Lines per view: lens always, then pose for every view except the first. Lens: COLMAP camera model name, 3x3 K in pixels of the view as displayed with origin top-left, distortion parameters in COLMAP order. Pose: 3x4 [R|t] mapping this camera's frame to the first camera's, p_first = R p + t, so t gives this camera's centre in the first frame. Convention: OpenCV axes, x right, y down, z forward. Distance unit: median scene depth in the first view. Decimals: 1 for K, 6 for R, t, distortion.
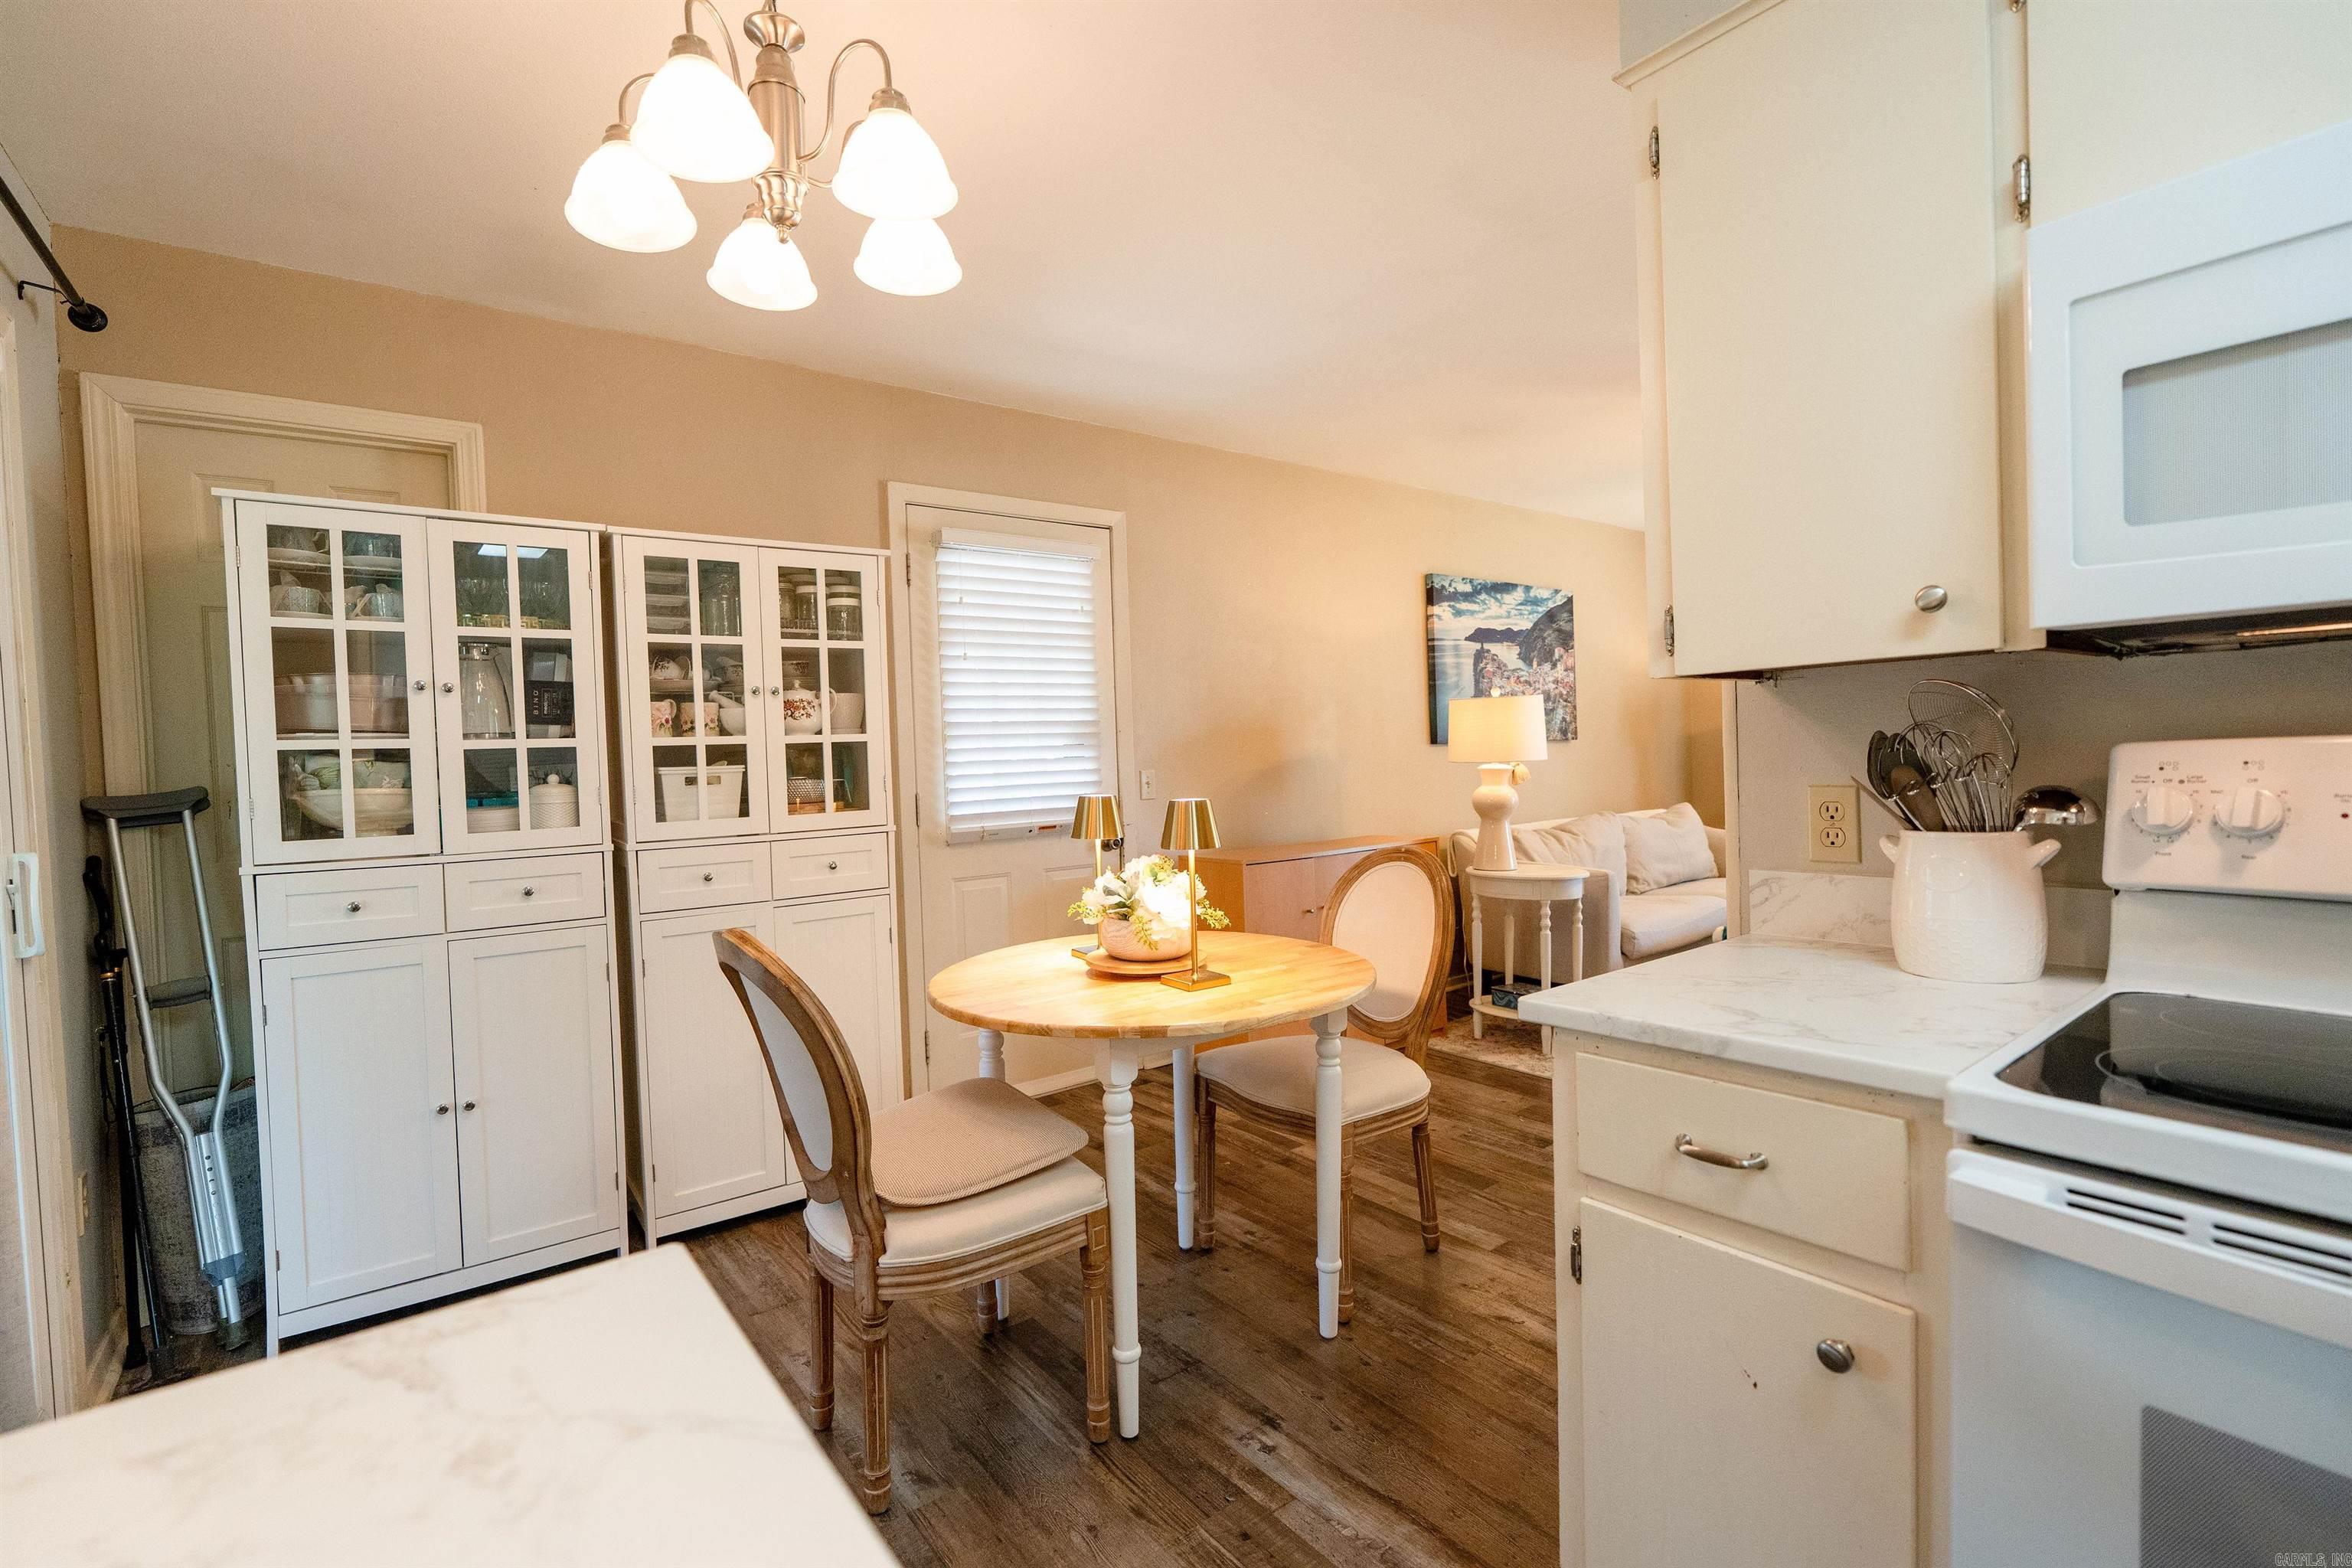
lens RADIAL K [[1058.1, 0, 1179.7], [0, 1058.1, 778.0], [0, 0, 1]] dist [-0.010296, 0.003736]
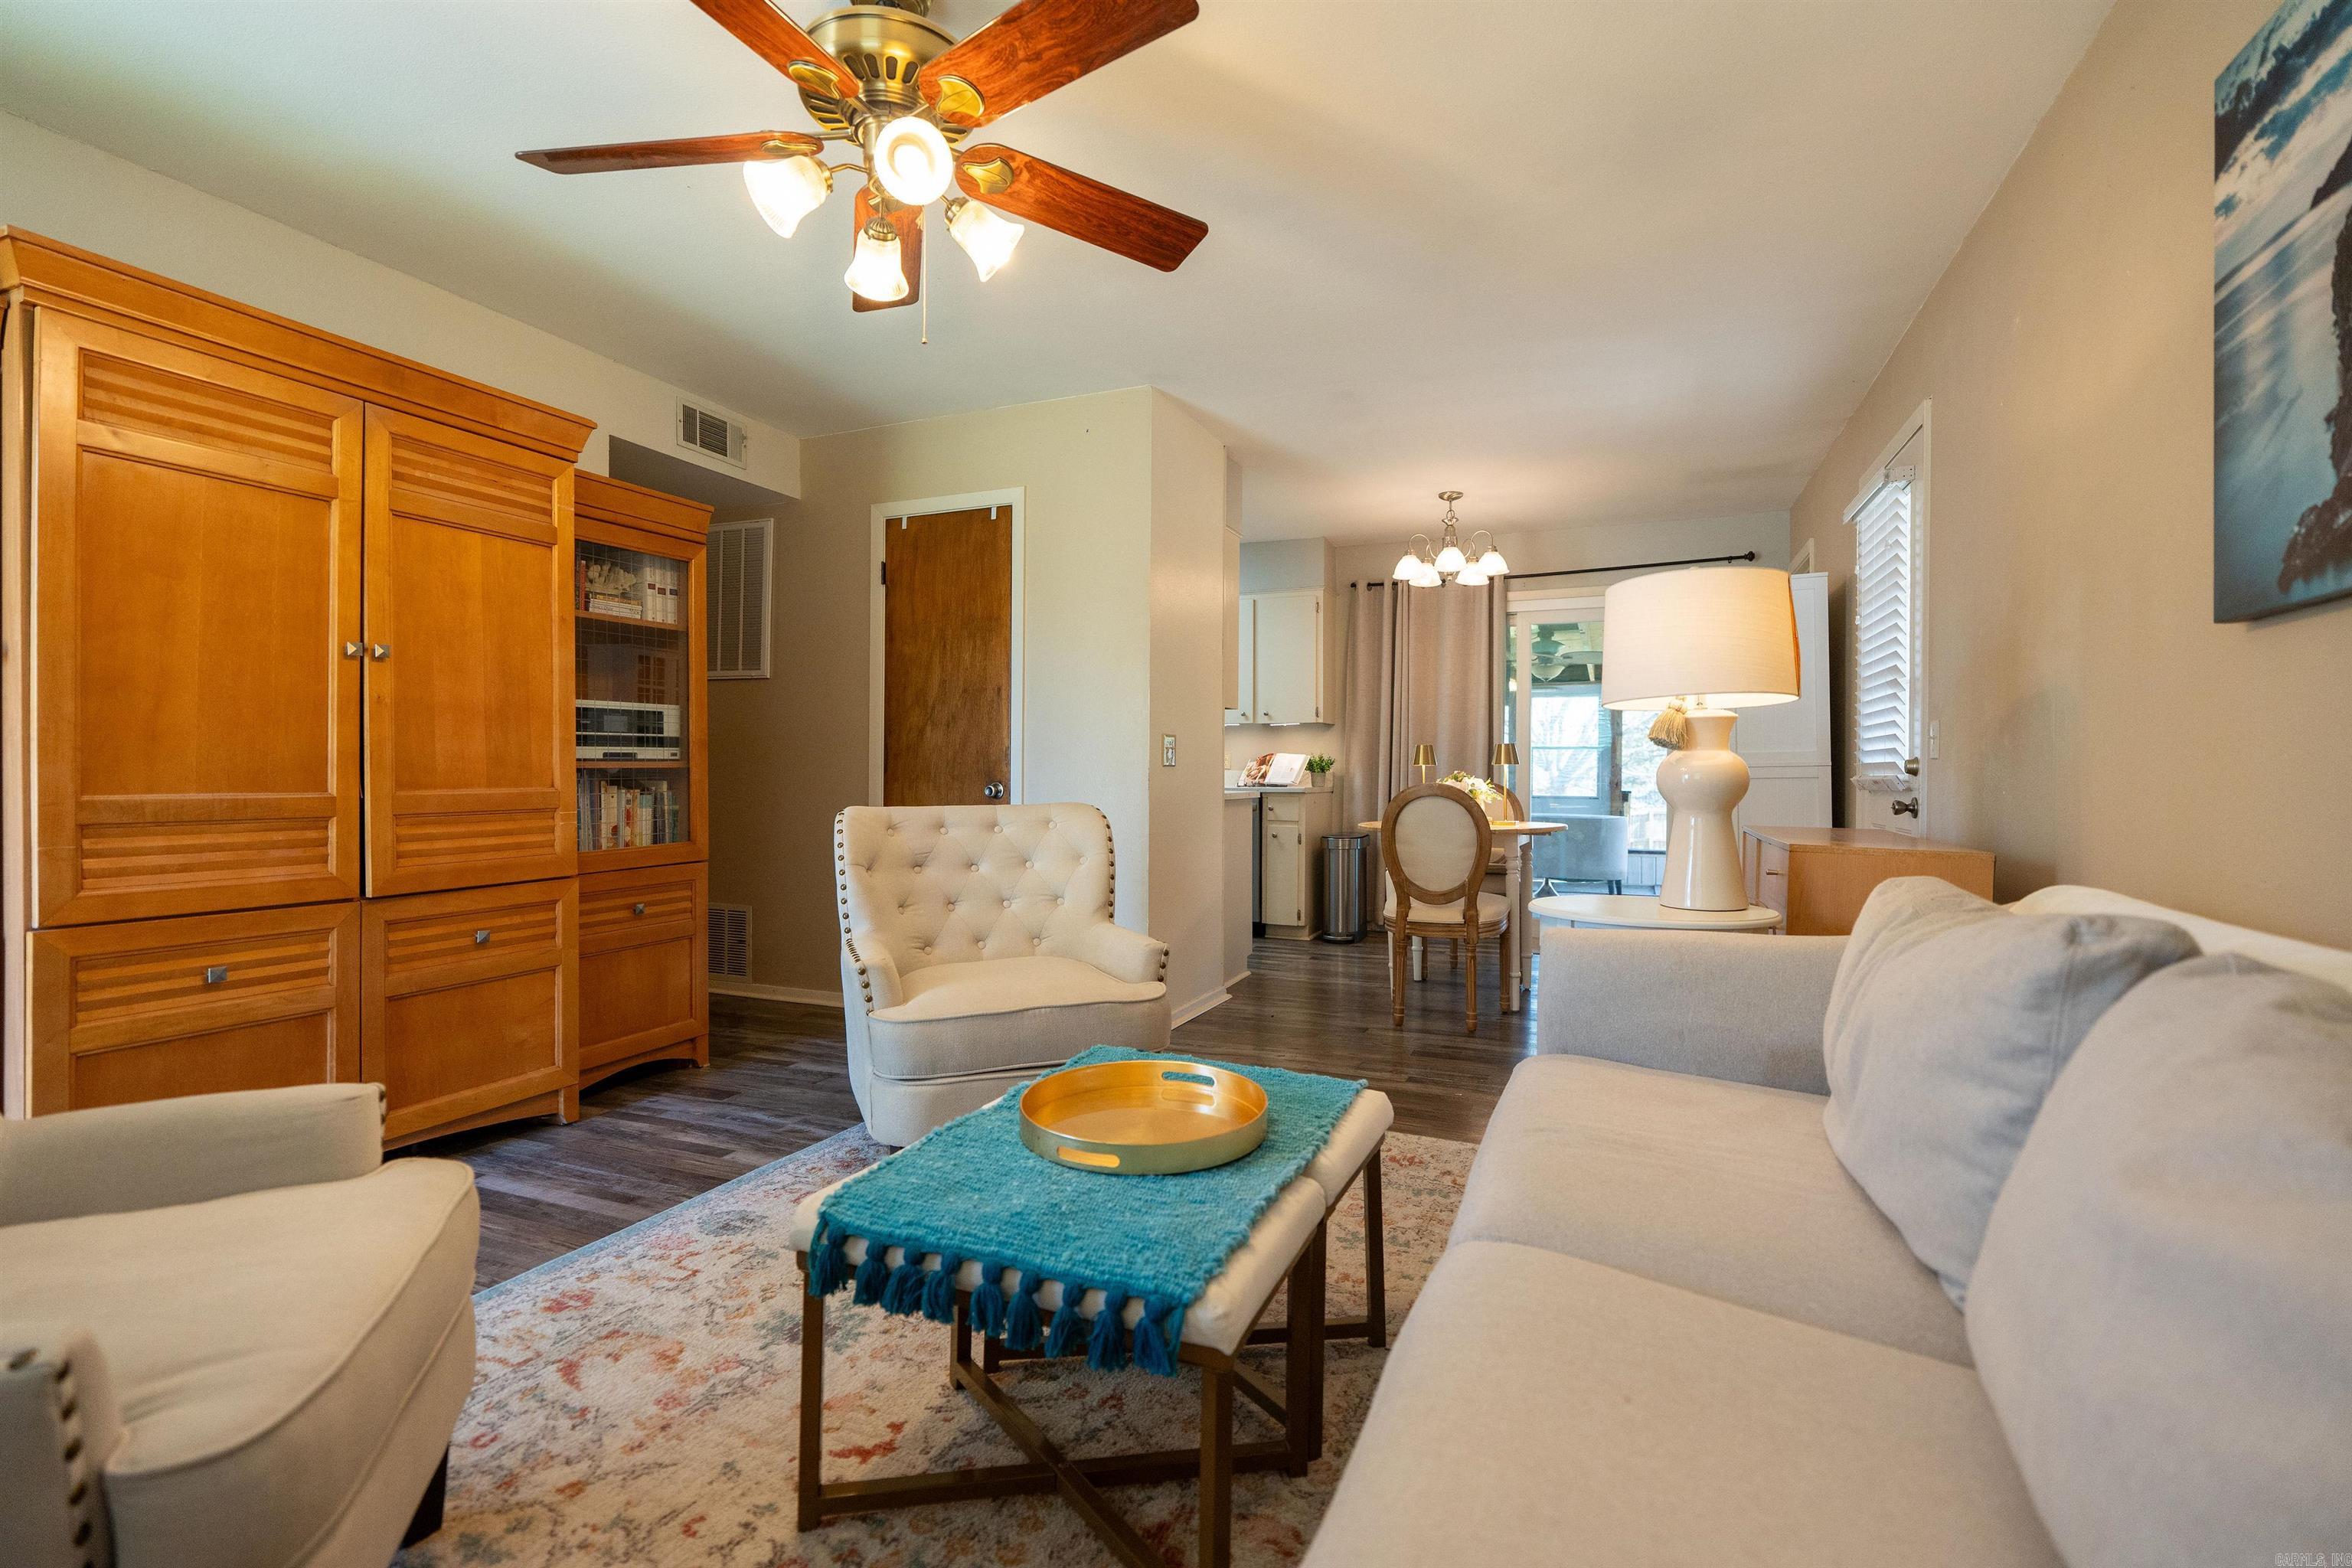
lens RADIAL K [[1059.0, 0, 1175.3], [0, 1059.0, 779.1], [0, 0, 1]] dist [-0.009186, 0.003172]
pose [[-0.870592, 0.032369, -0.490940, 0.642123], [0.013727, 0.999043, 0.041529, -0.003277], [0.491815, 0.029416, -0.870203, 1.081738]]
